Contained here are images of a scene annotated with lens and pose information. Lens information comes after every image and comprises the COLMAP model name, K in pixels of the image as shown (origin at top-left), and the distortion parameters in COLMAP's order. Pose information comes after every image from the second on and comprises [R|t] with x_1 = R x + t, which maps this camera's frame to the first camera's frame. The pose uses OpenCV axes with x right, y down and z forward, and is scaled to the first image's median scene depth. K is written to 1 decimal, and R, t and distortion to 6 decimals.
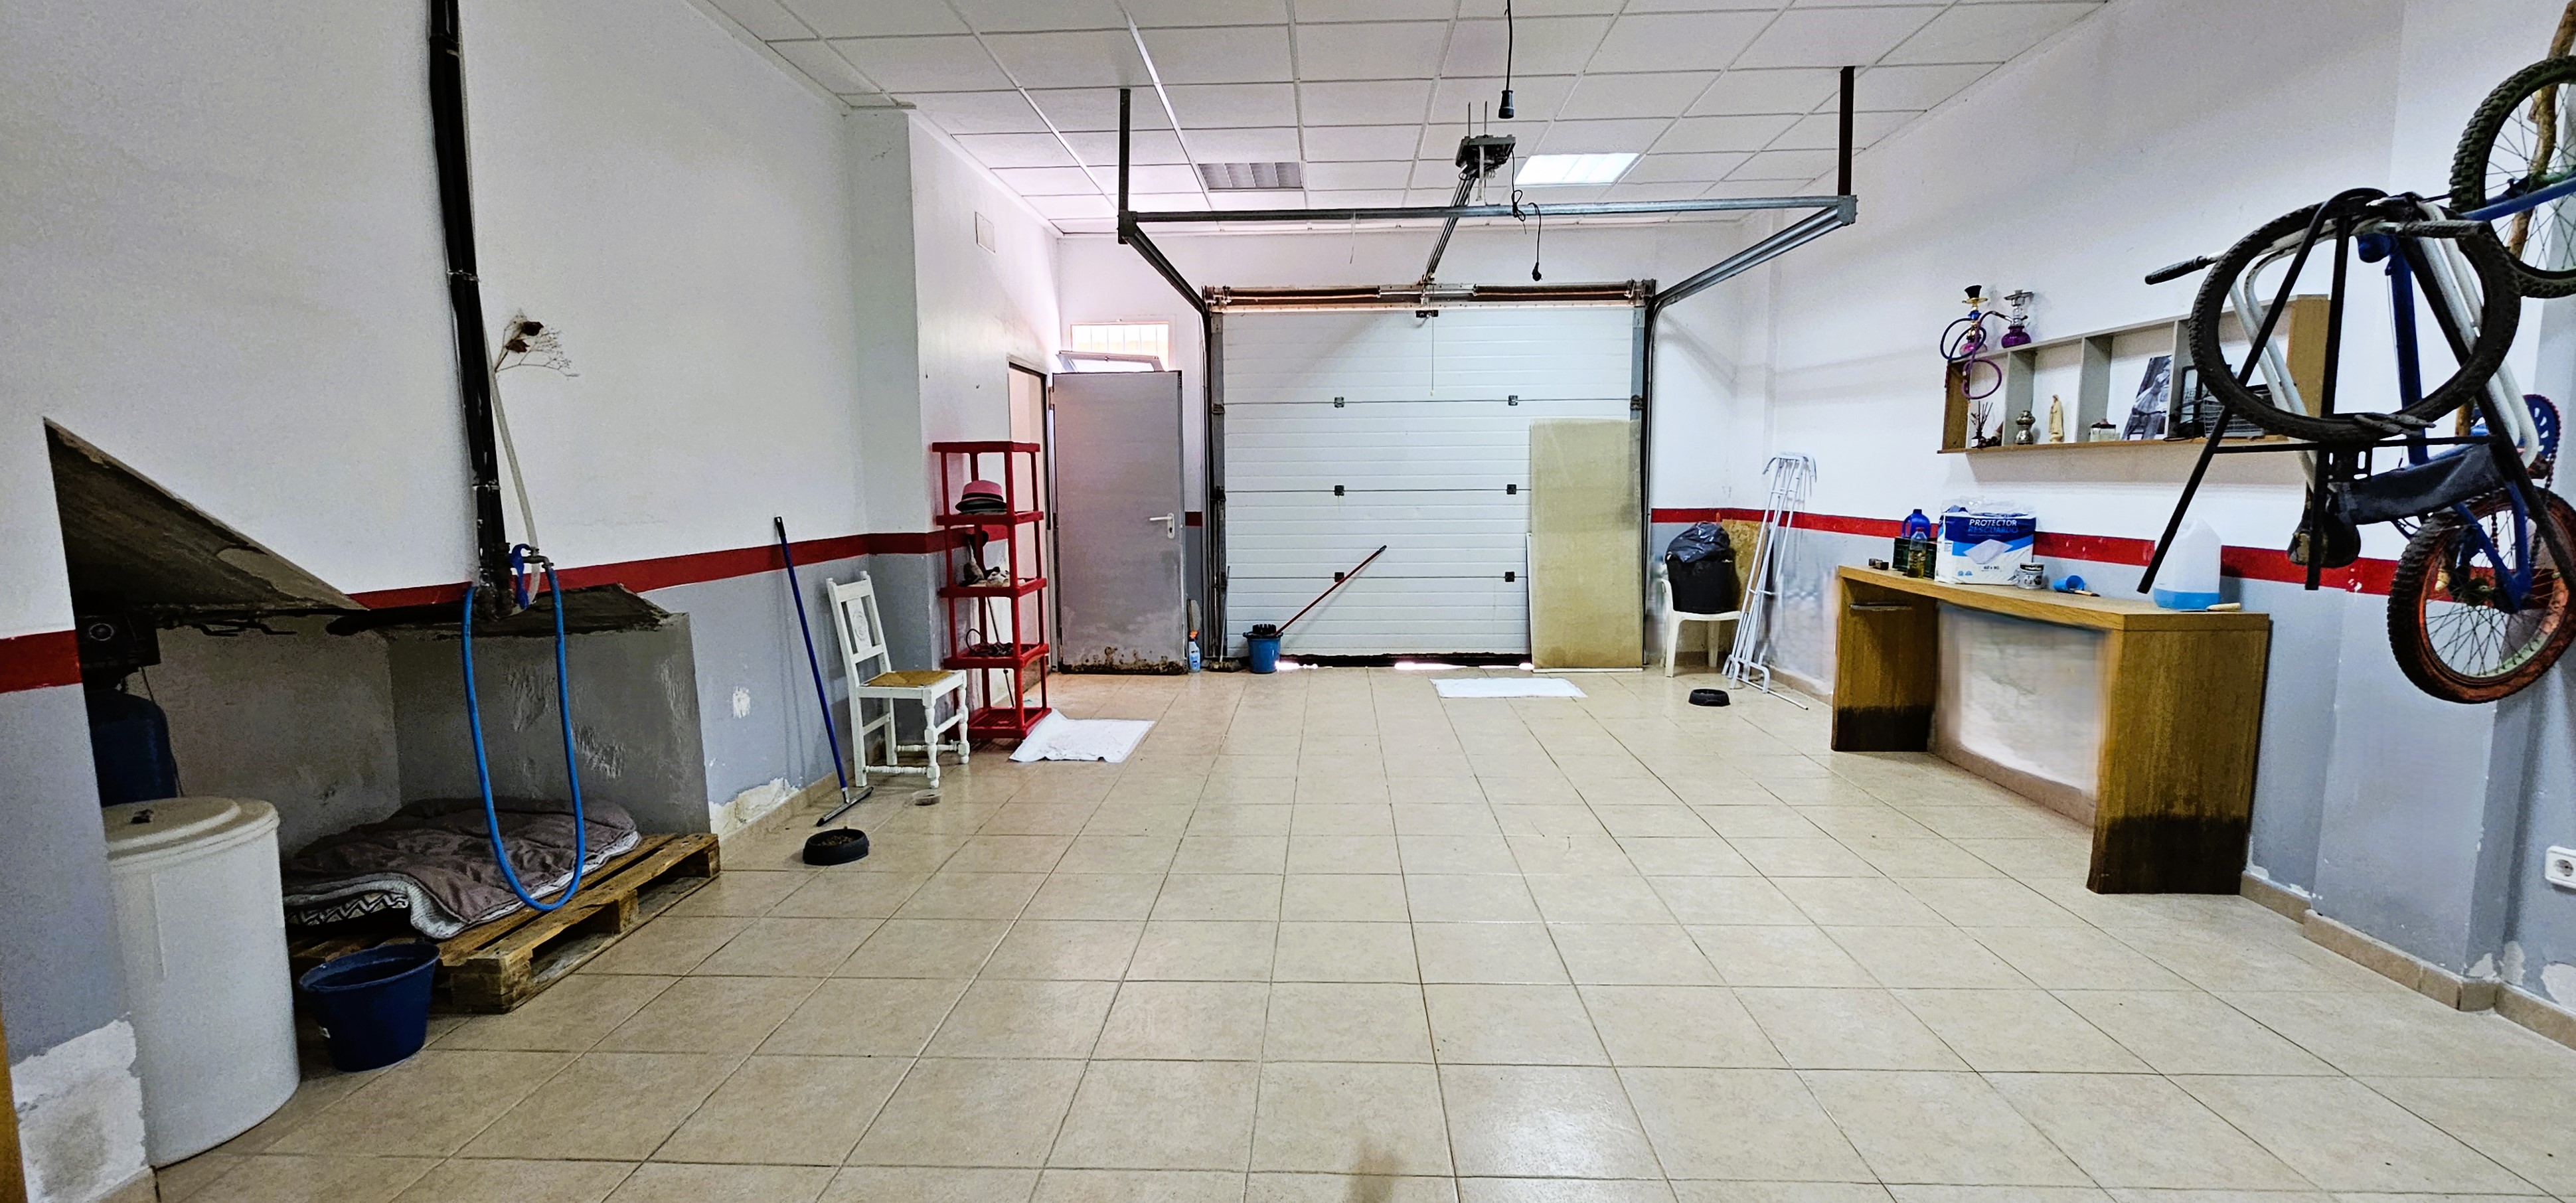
lens RADIAL K [[1057.3, 0, 1294.2], [0, 1057.3, 596.8], [0, 0, 1]] dist [-0.002539, 0.001215]
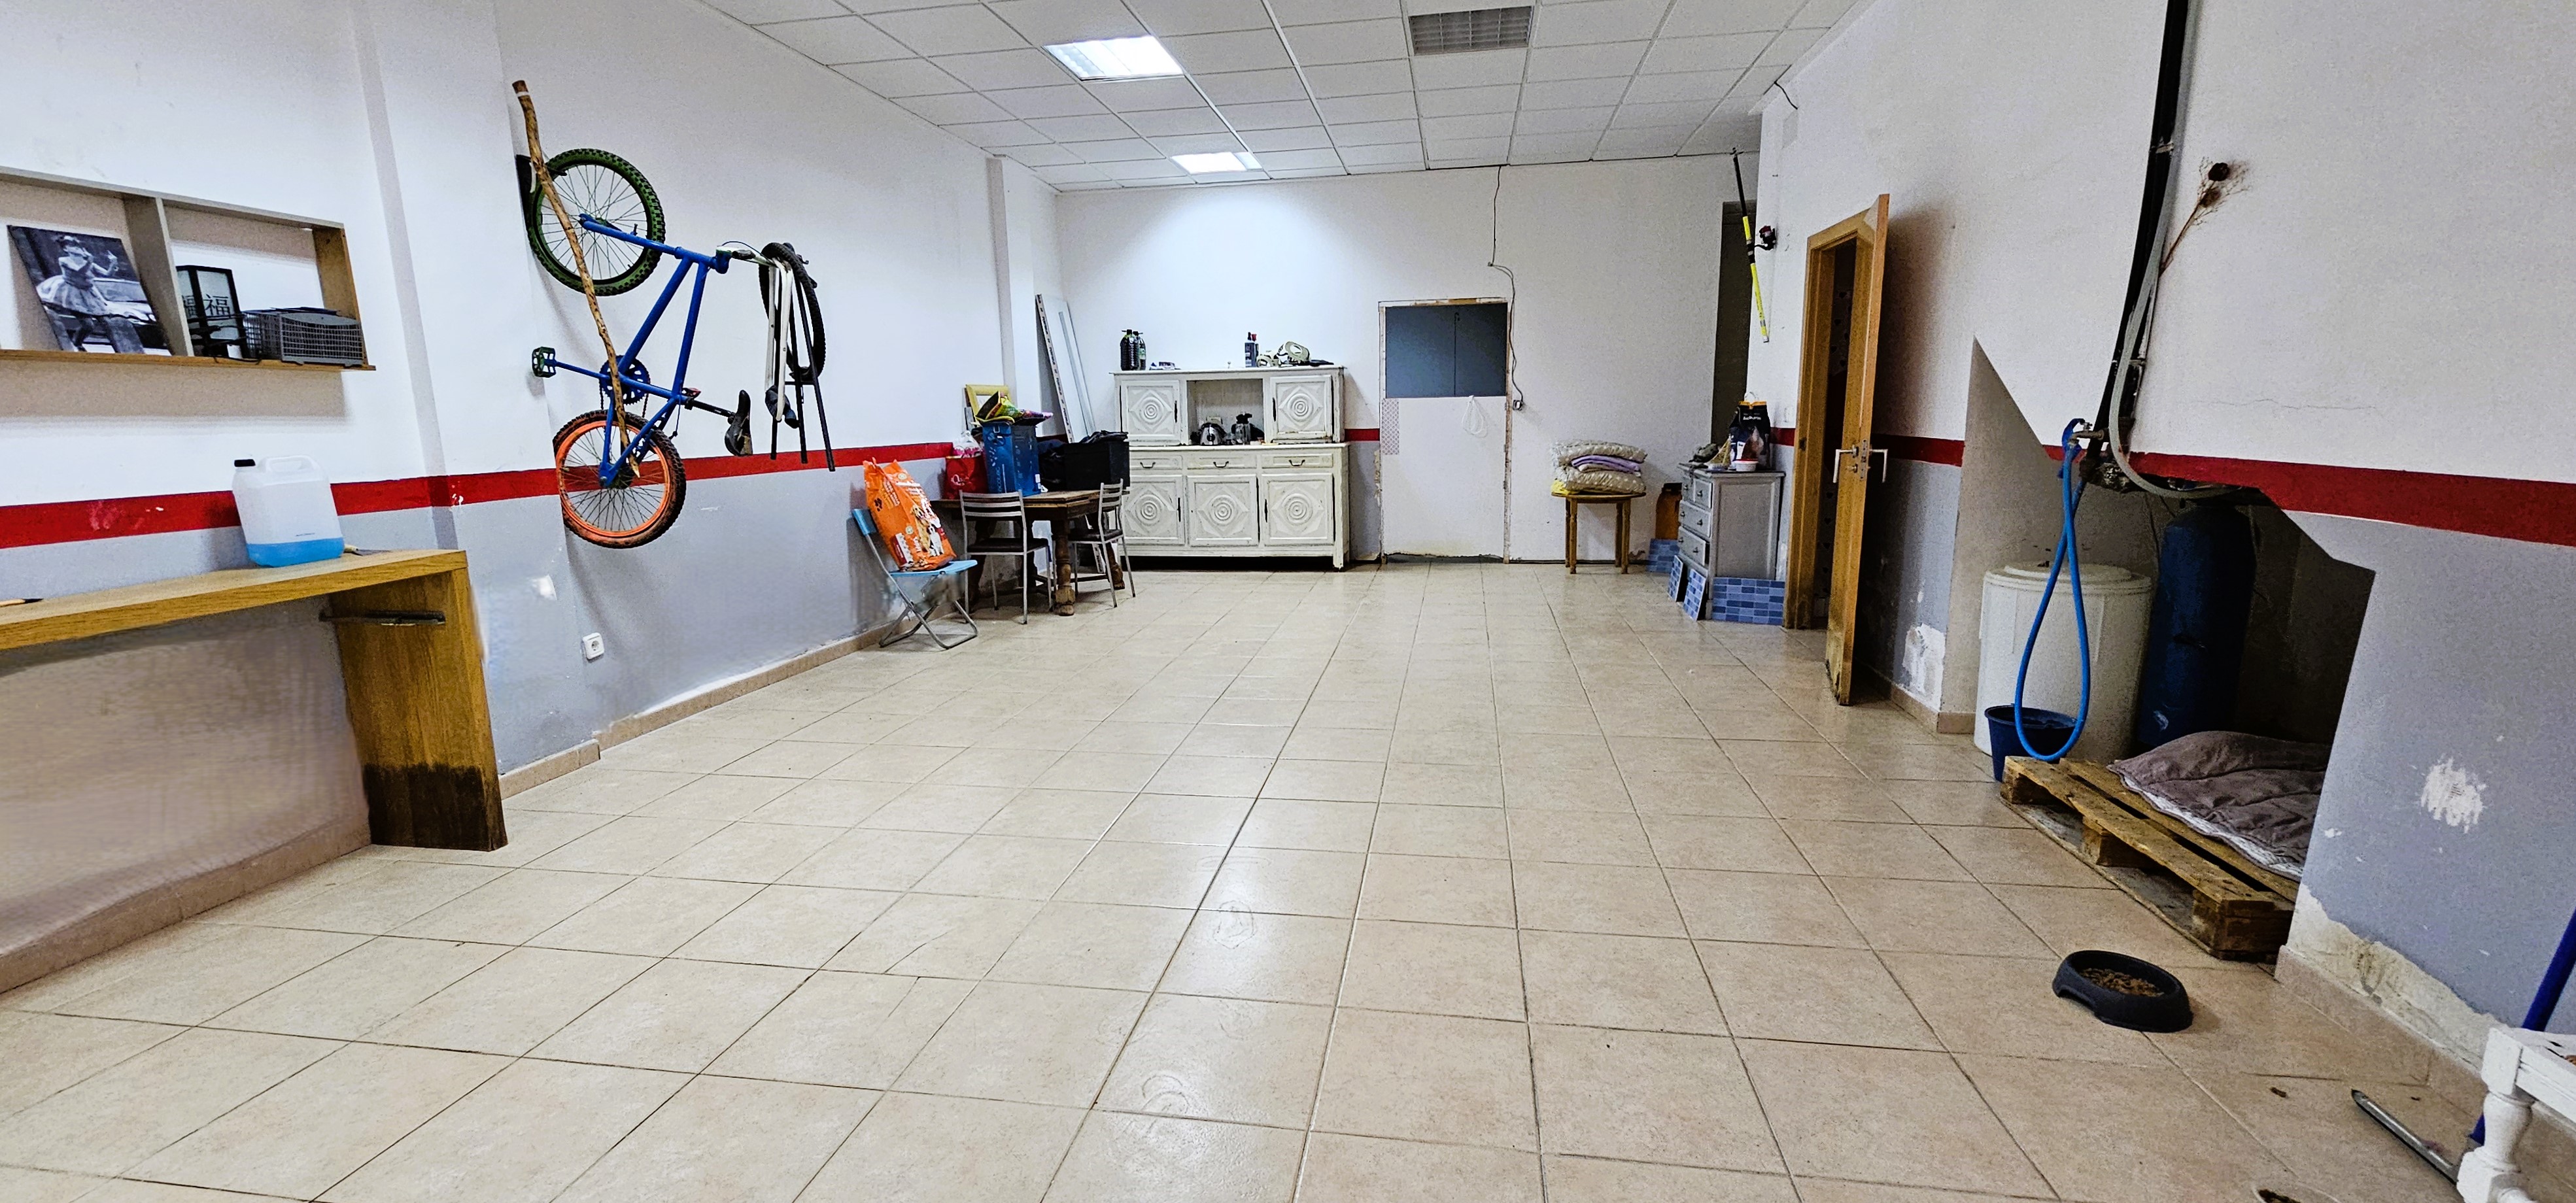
lens RADIAL K [[1057.1, 0, 1300.7], [0, 1057.1, 611.1], [0, 0, 1]] dist [-0.002539, 0.001215]
pose [[-0.992880, 0.006278, 0.118950, -0.063526], [0.041363, 0.954641, 0.294874, -0.167588], [-0.111703, 0.297694, -0.948104, 1.711622]]
